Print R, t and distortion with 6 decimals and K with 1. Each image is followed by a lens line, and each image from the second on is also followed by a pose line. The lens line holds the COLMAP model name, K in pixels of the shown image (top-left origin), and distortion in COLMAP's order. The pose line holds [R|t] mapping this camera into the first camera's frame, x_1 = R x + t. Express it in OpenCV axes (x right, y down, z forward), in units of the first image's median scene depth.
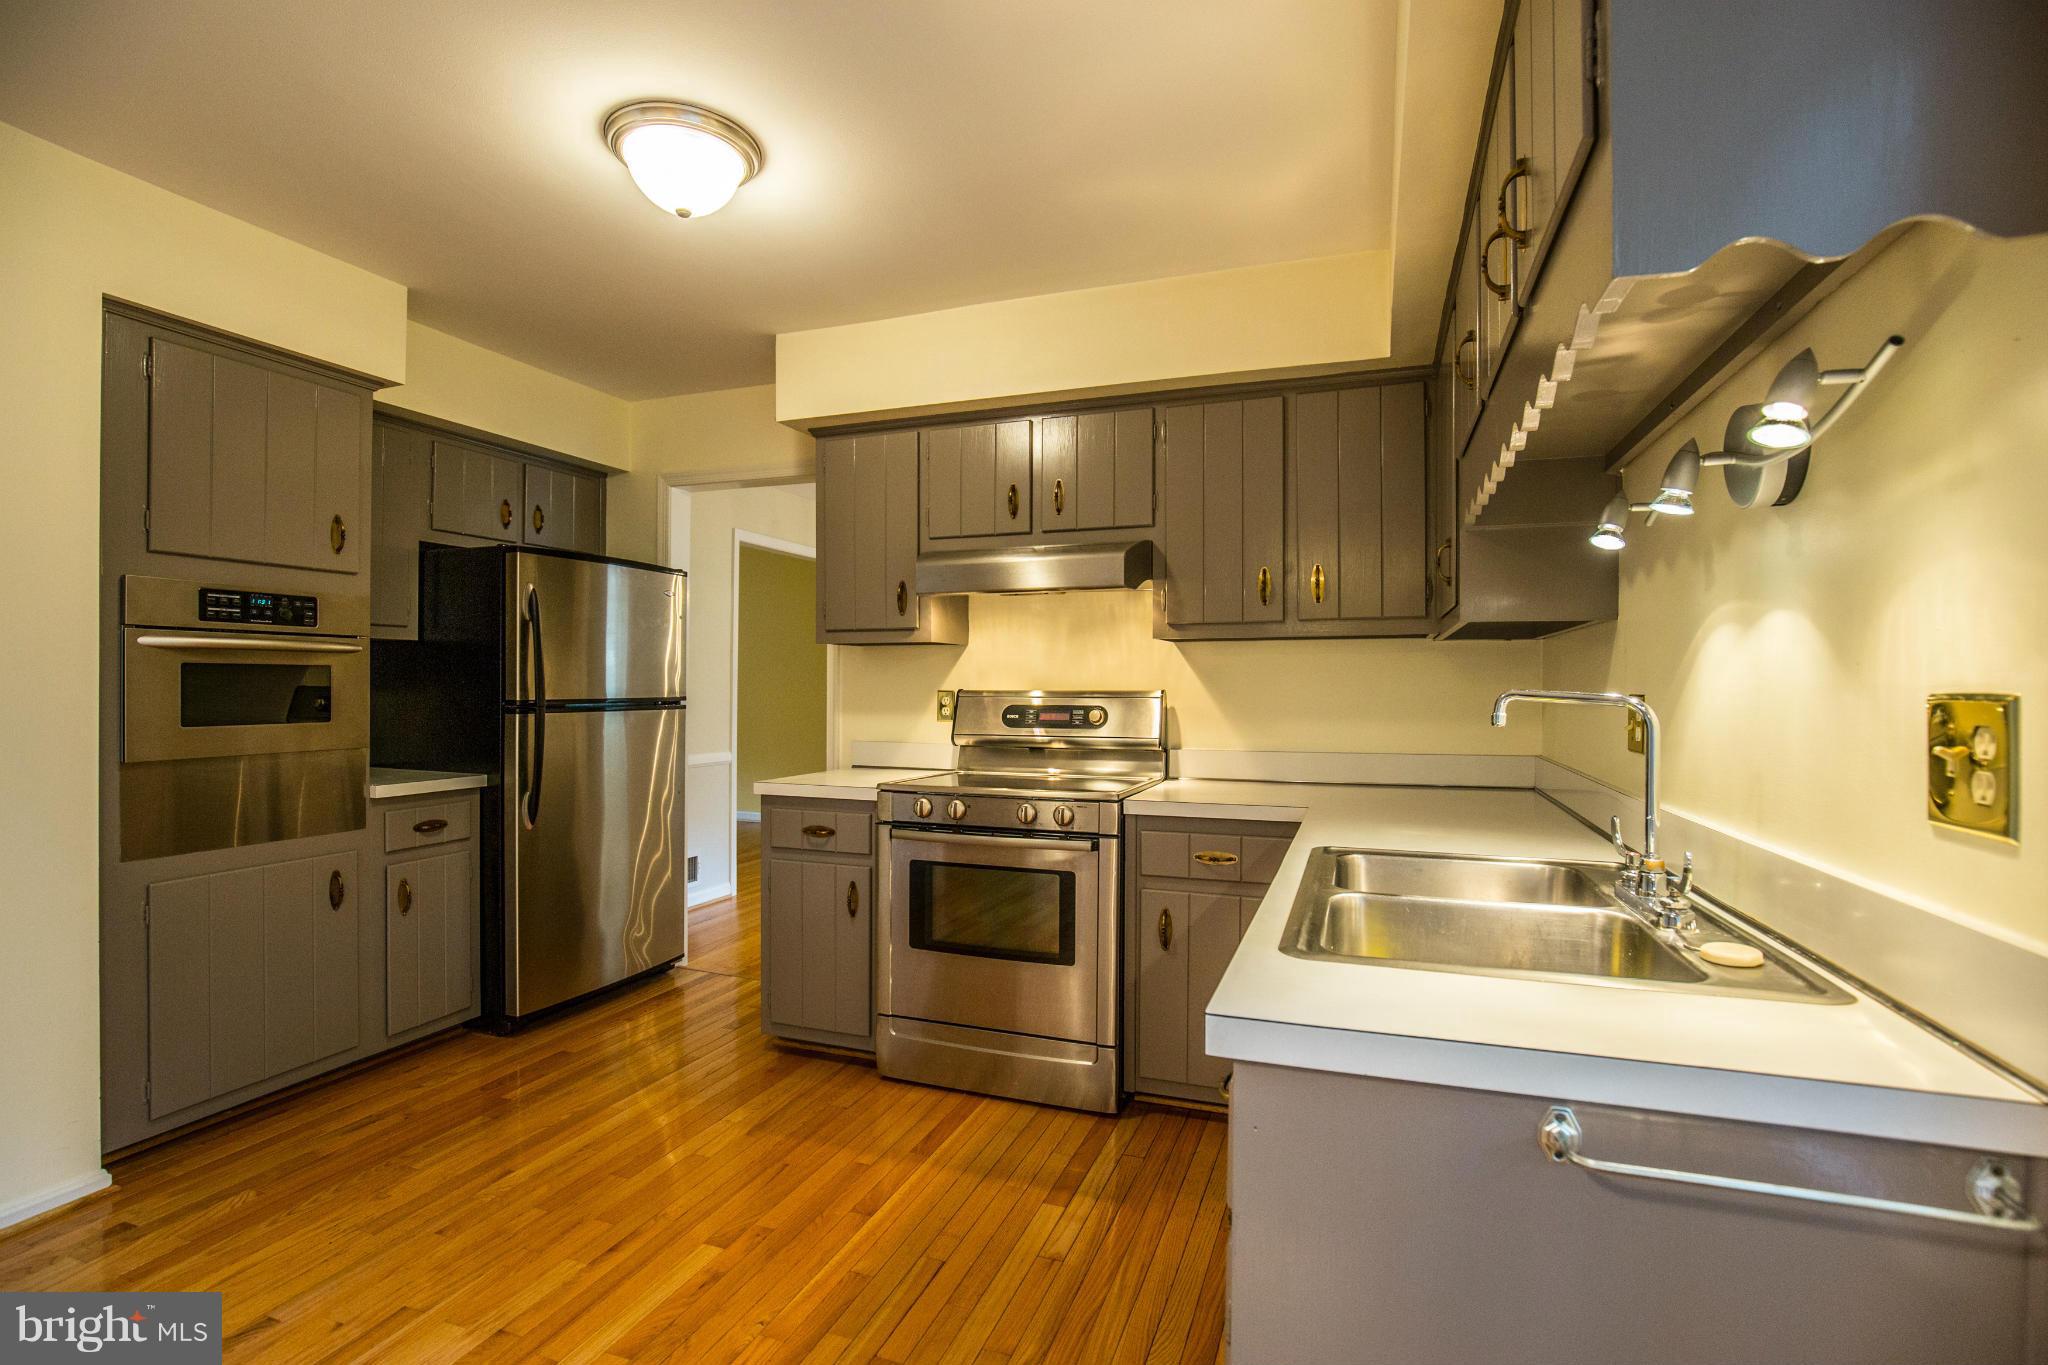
lens RADIAL K [[938.3, 0, 1034.9], [0, 938.3, 687.7], [0, 0, 1]] dist [-0.025575, 0.000866]
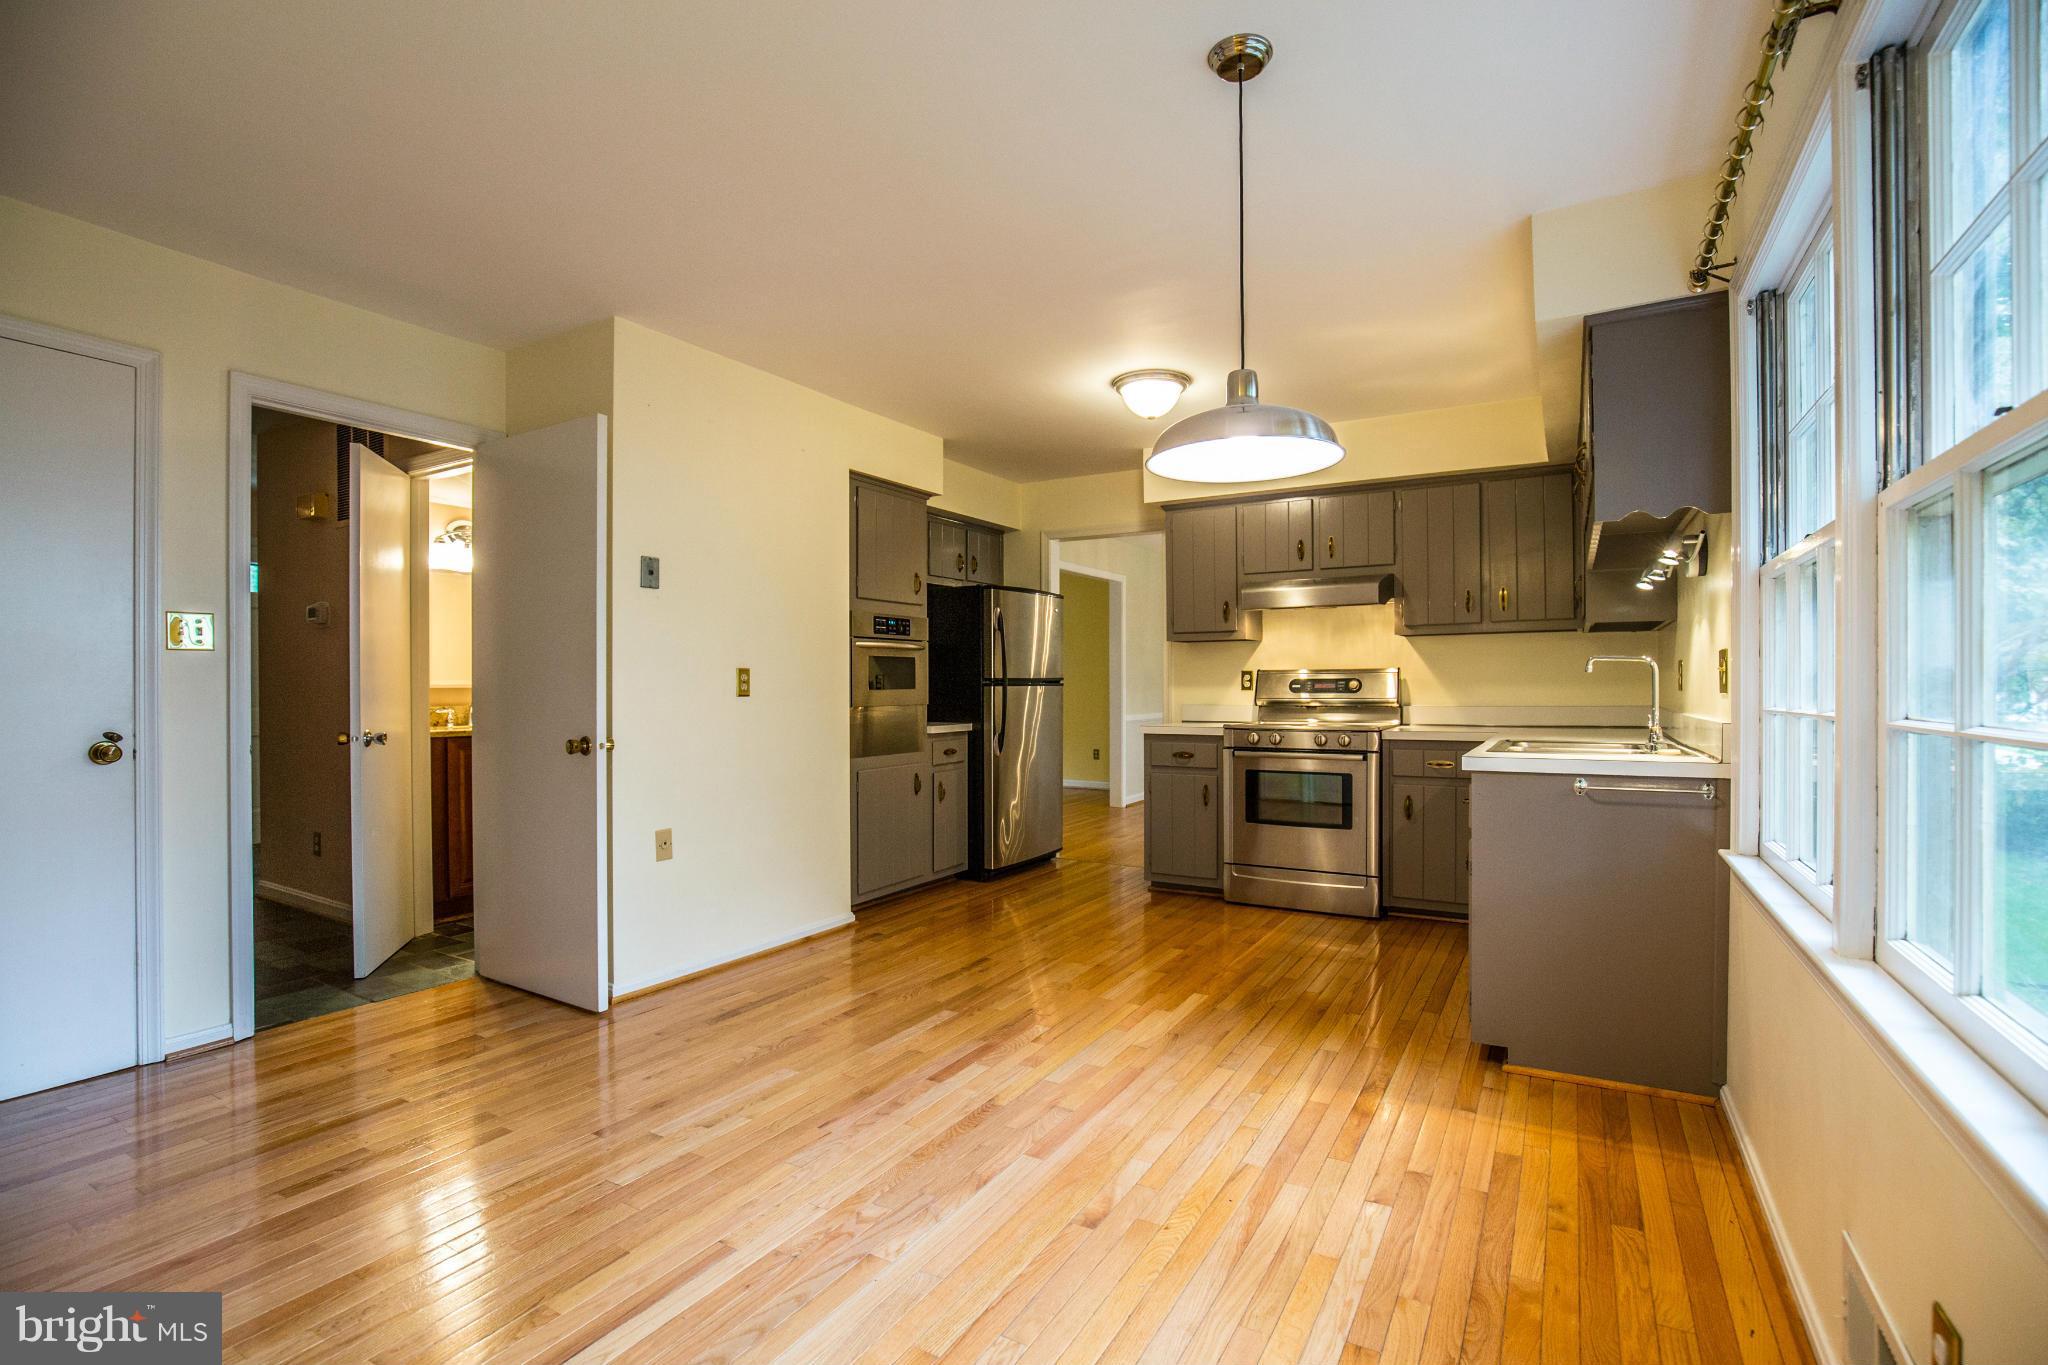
lens RADIAL K [[929.9, 0, 1037.6], [0, 929.9, 691.9], [0, 0, 1]] dist [-0.036430, -0.000588]
pose [[0.984051, -0.007249, -0.177740, -0.196375], [0.008375, 0.999949, 0.005589, 0.031726], [0.177690, -0.006988, 0.984062, -0.670181]]
